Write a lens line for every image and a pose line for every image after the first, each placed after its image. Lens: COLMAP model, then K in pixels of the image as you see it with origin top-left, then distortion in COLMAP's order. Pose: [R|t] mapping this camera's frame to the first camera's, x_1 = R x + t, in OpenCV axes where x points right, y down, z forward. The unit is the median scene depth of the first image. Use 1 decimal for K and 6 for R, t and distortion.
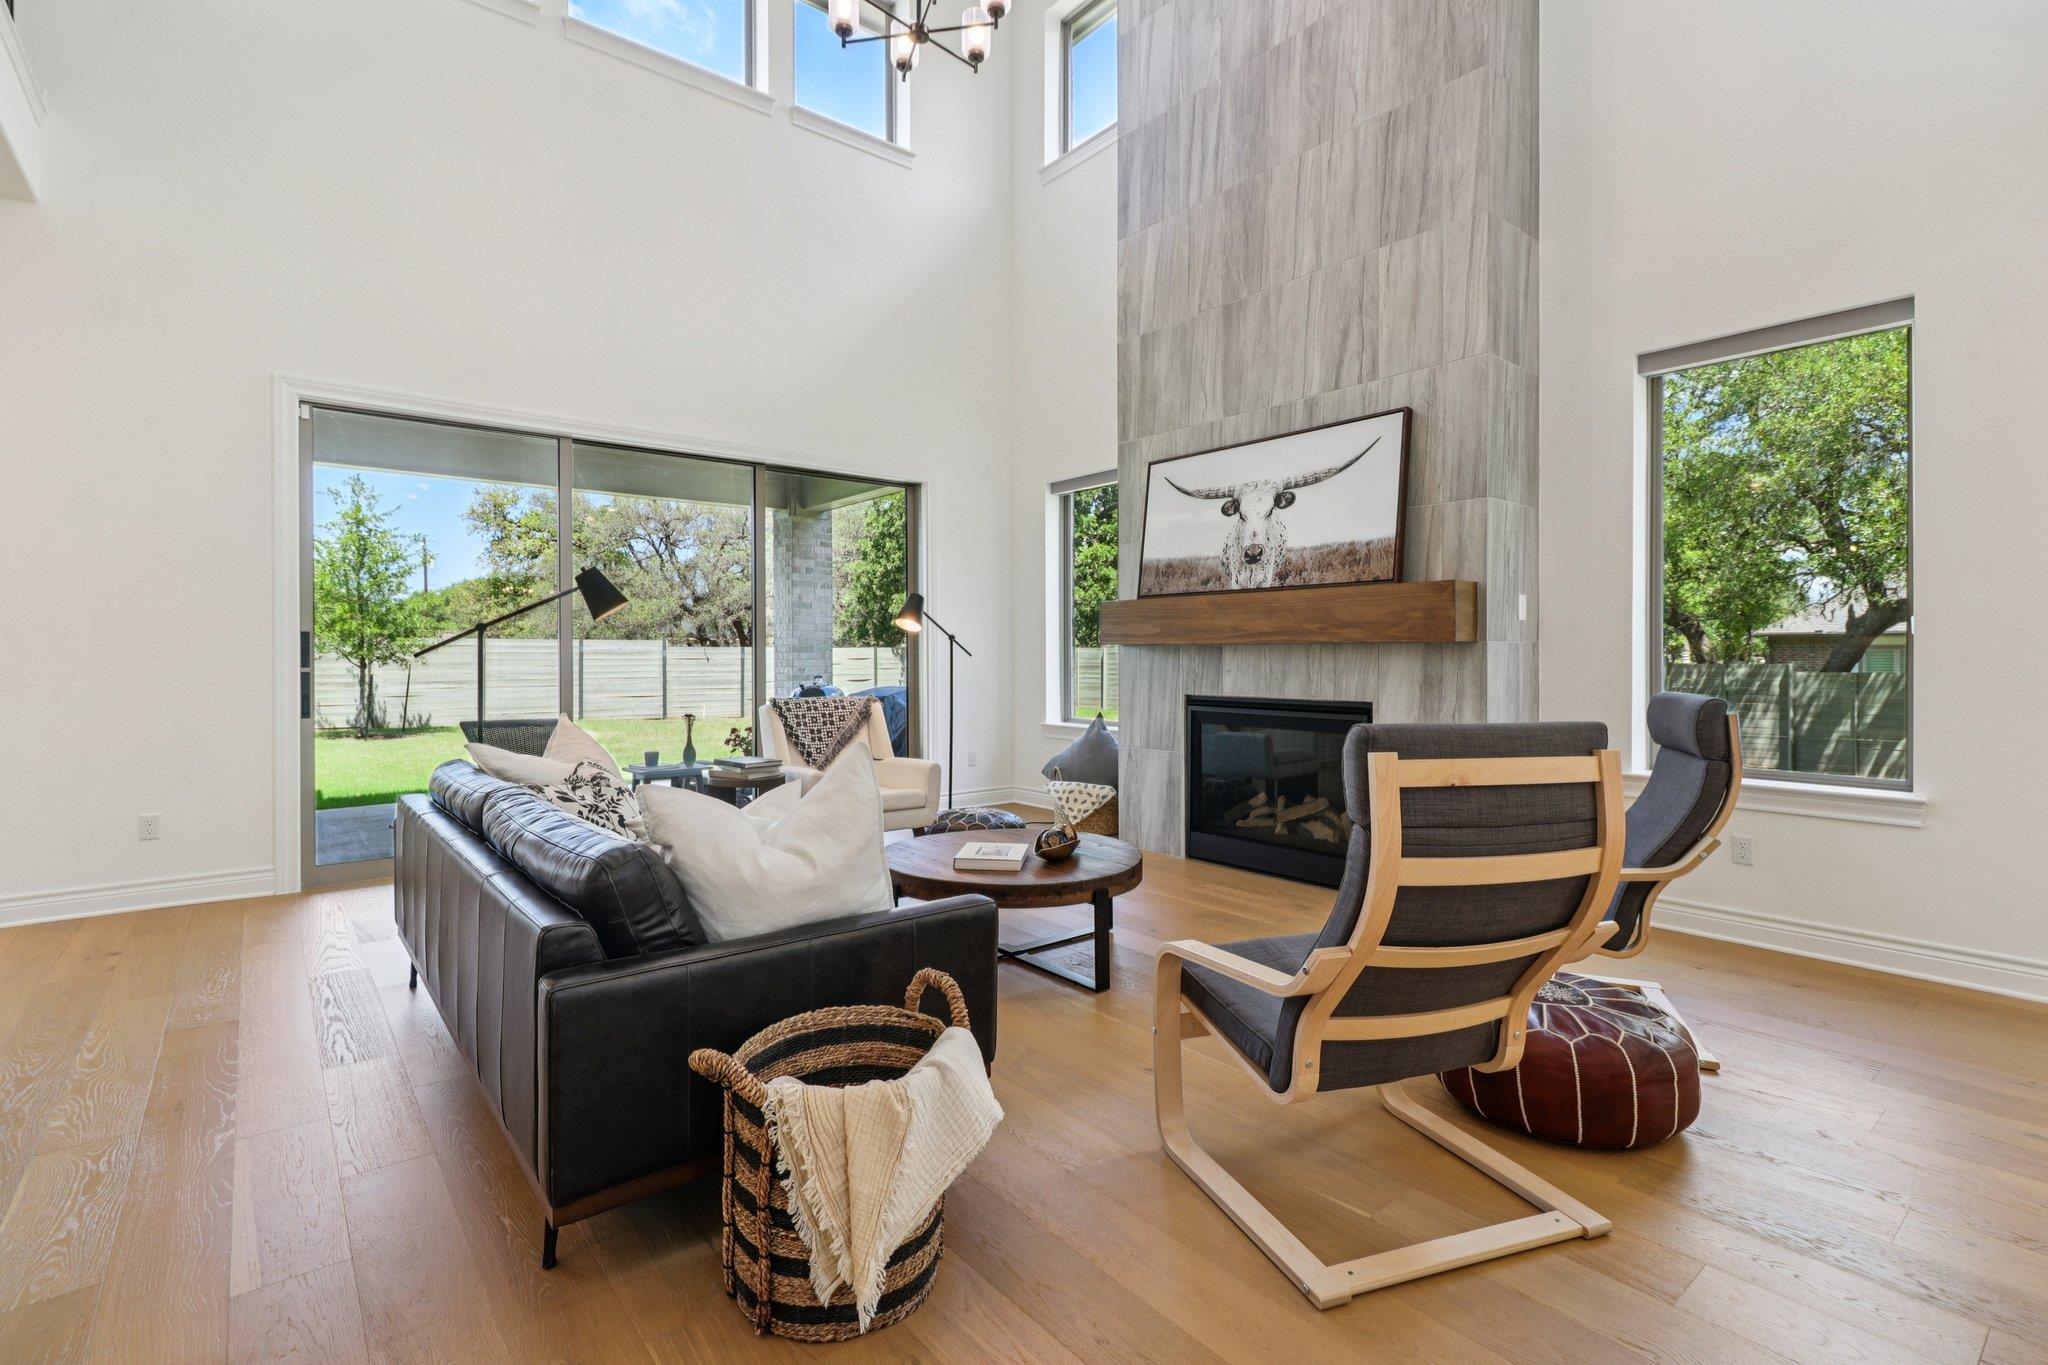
lens RADIAL K [[948.1, 0, 1019.1], [0, 948.1, 660.9], [0, 0, 1]] dist [0.002445, 0.000157]
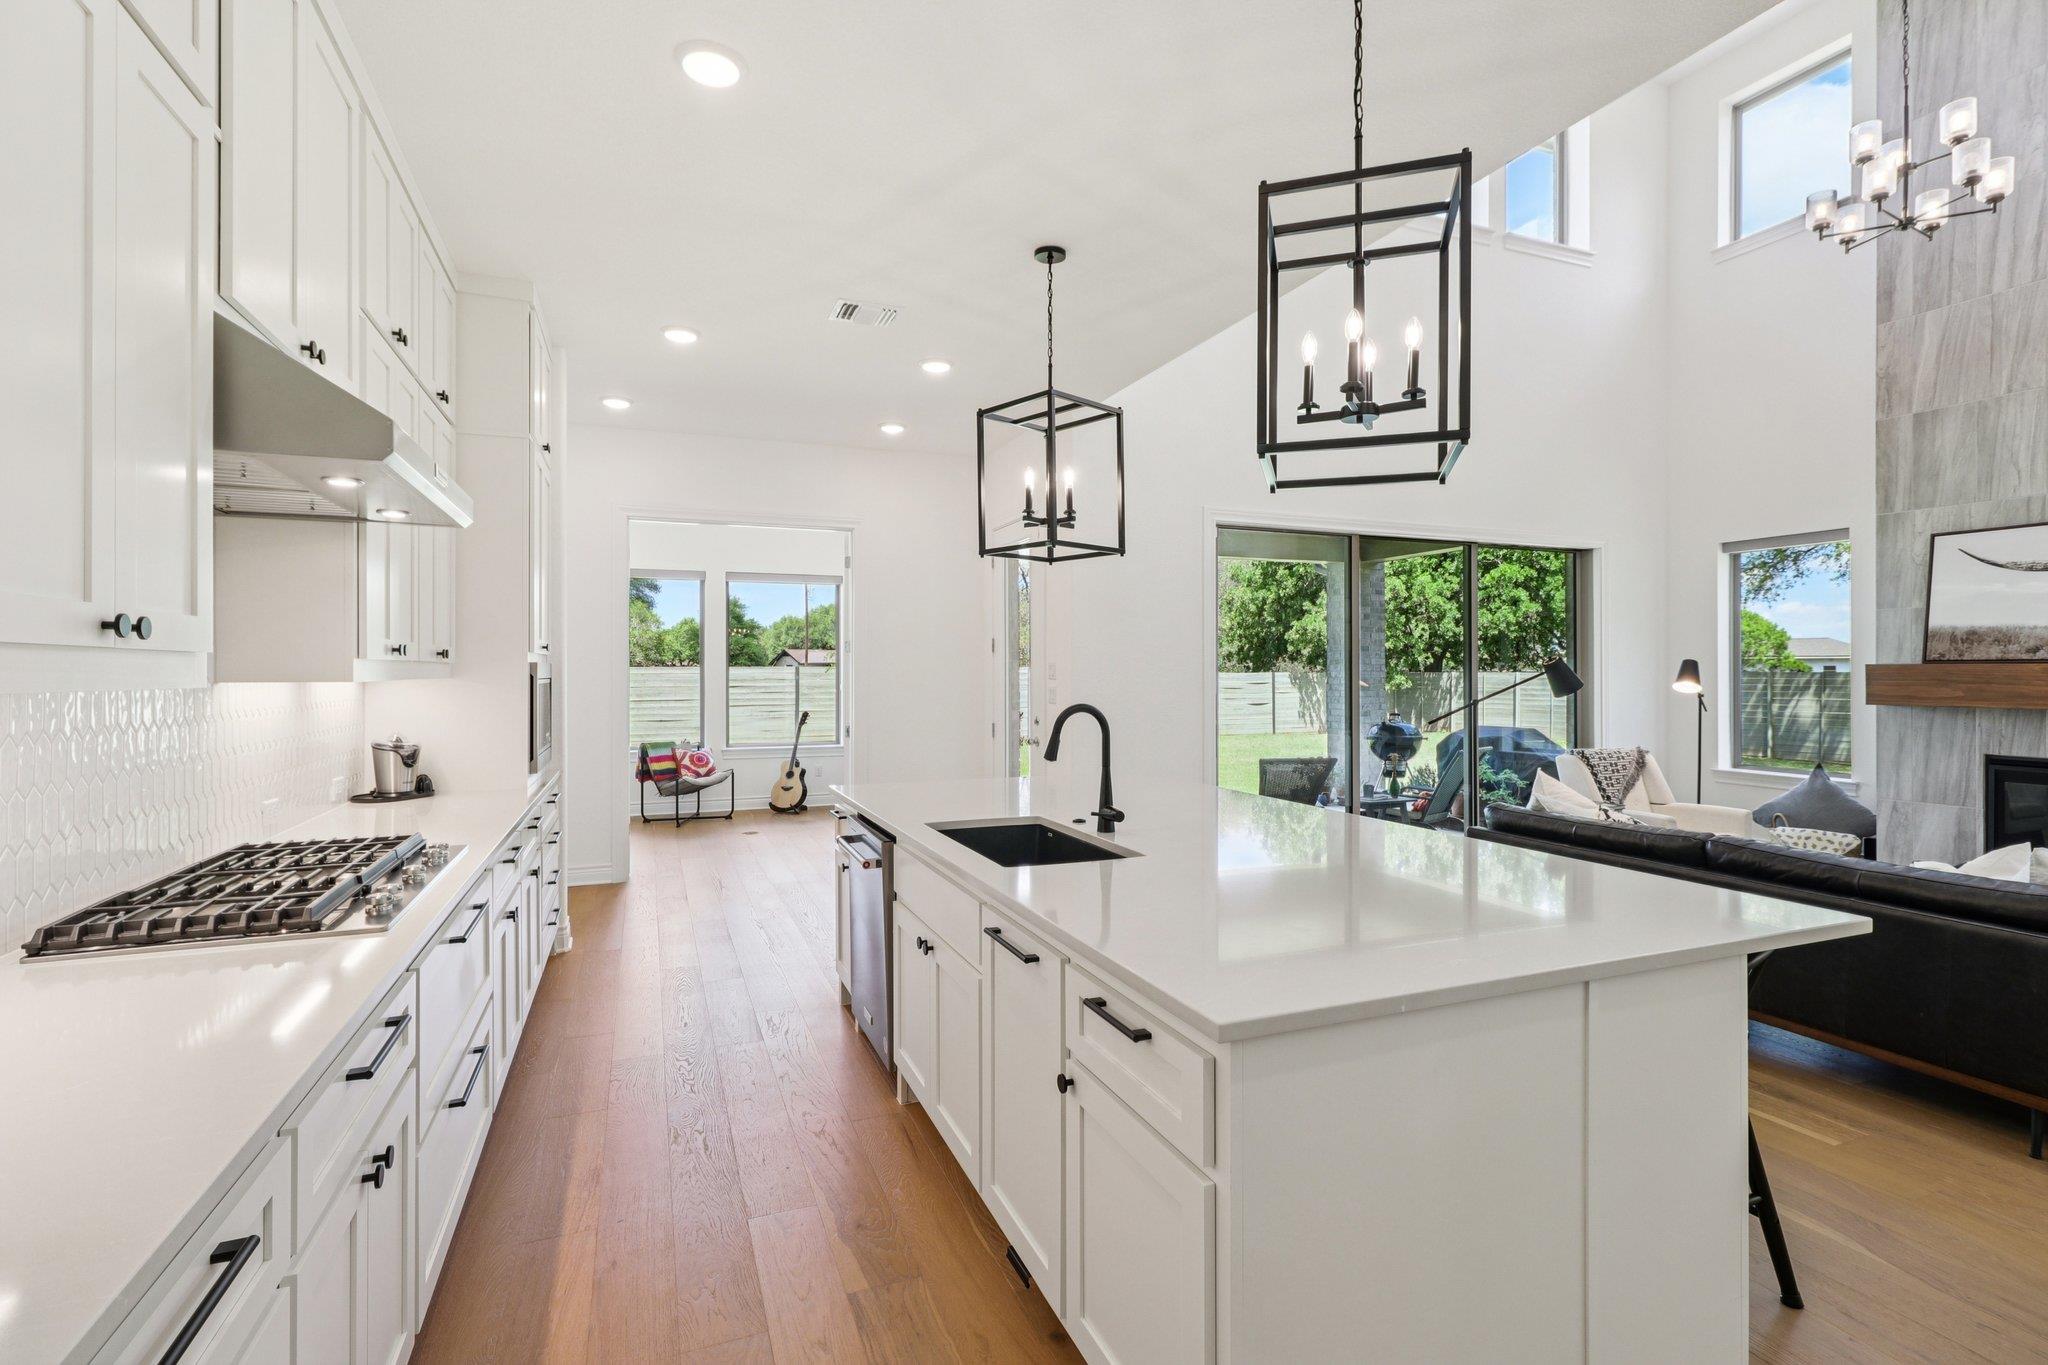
lens RADIAL K [[948.1, 0, 1026.4], [0, 948.1, 674.0], [0, 0, 1]] dist [0.002445, 0.000157]
pose [[0.957832, -0.000402, -0.287329, -0.571458], [-0.000073, 0.999999, -0.001642, -0.054341], [0.287329, 0.001594, 0.957831, -0.337888]]
